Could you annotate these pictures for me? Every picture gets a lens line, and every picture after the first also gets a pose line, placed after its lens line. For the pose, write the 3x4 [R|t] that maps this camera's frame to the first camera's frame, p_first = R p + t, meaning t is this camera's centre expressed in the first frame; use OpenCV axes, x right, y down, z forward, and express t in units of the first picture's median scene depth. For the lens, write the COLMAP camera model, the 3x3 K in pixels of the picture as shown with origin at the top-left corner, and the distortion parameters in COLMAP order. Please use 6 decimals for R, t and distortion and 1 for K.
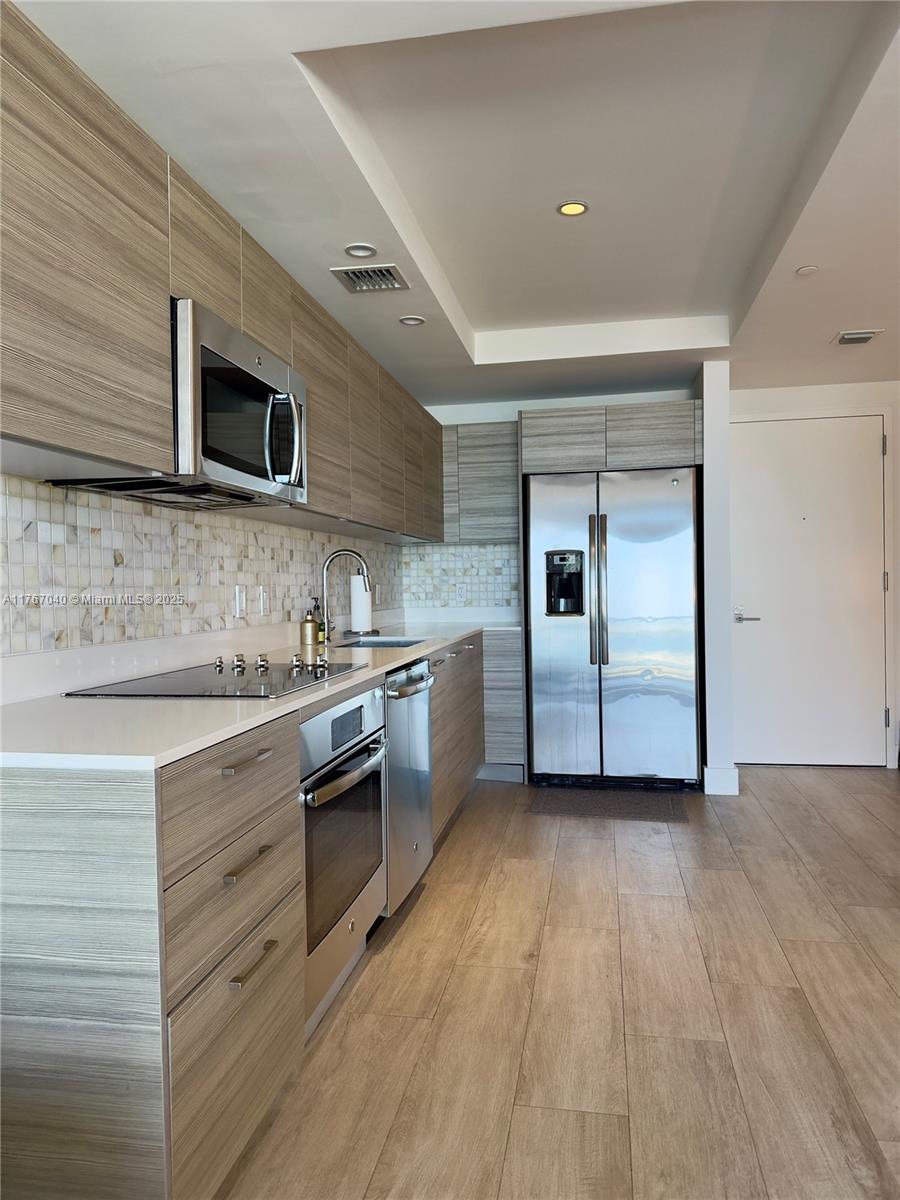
lens RADIAL K [[832.1, 0, 450.0], [0, 832.1, 600.0], [0, 0, 1]] dist [0.006501, 0.000737]
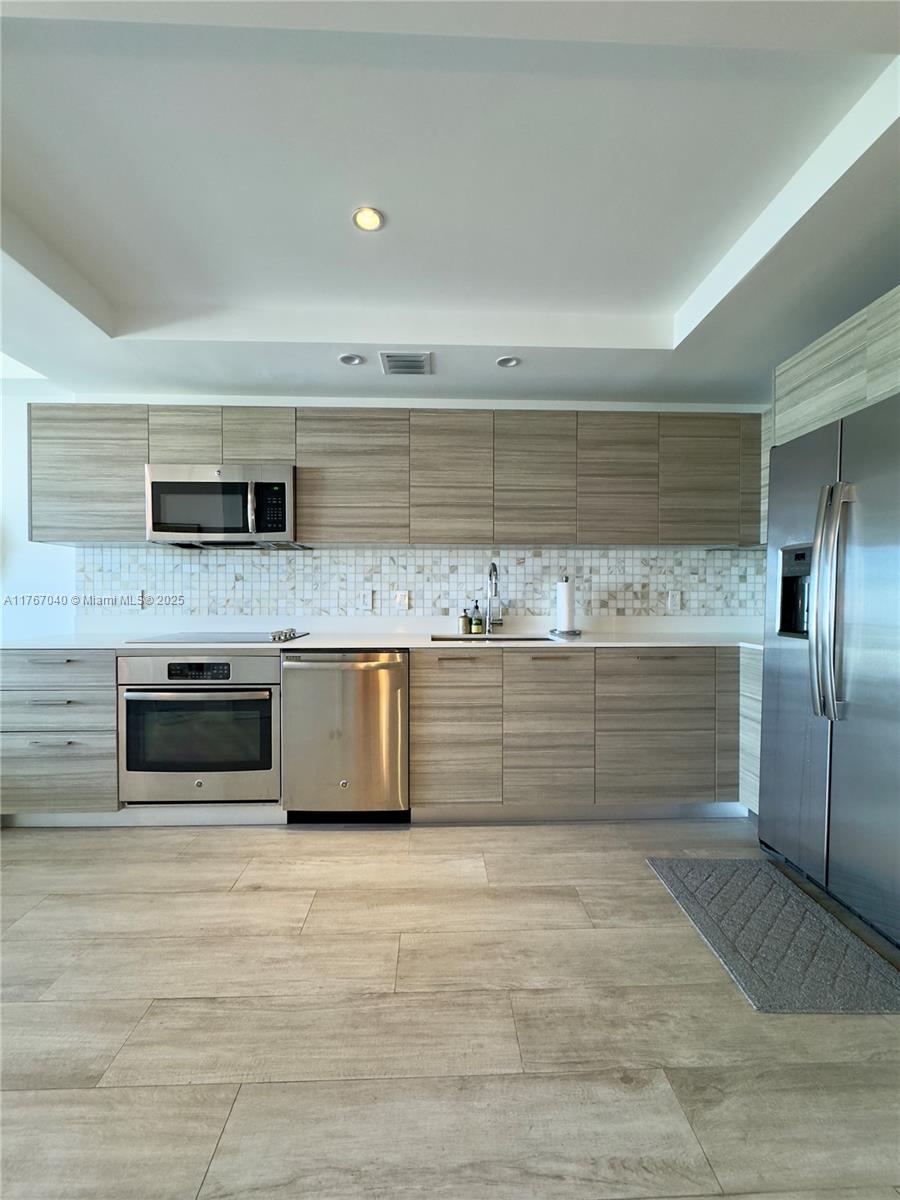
lens RADIAL K [[496.7, 0, 450.0], [0, 496.7, 600.0], [0, 0, 1]] dist [0.013164, 0.000195]
pose [[0.207194, 0.027019, -0.977927, 0.937771], [-0.022875, 0.999479, 0.022768, -0.030592], [0.978032, 0.017653, 0.207704, 1.193260]]
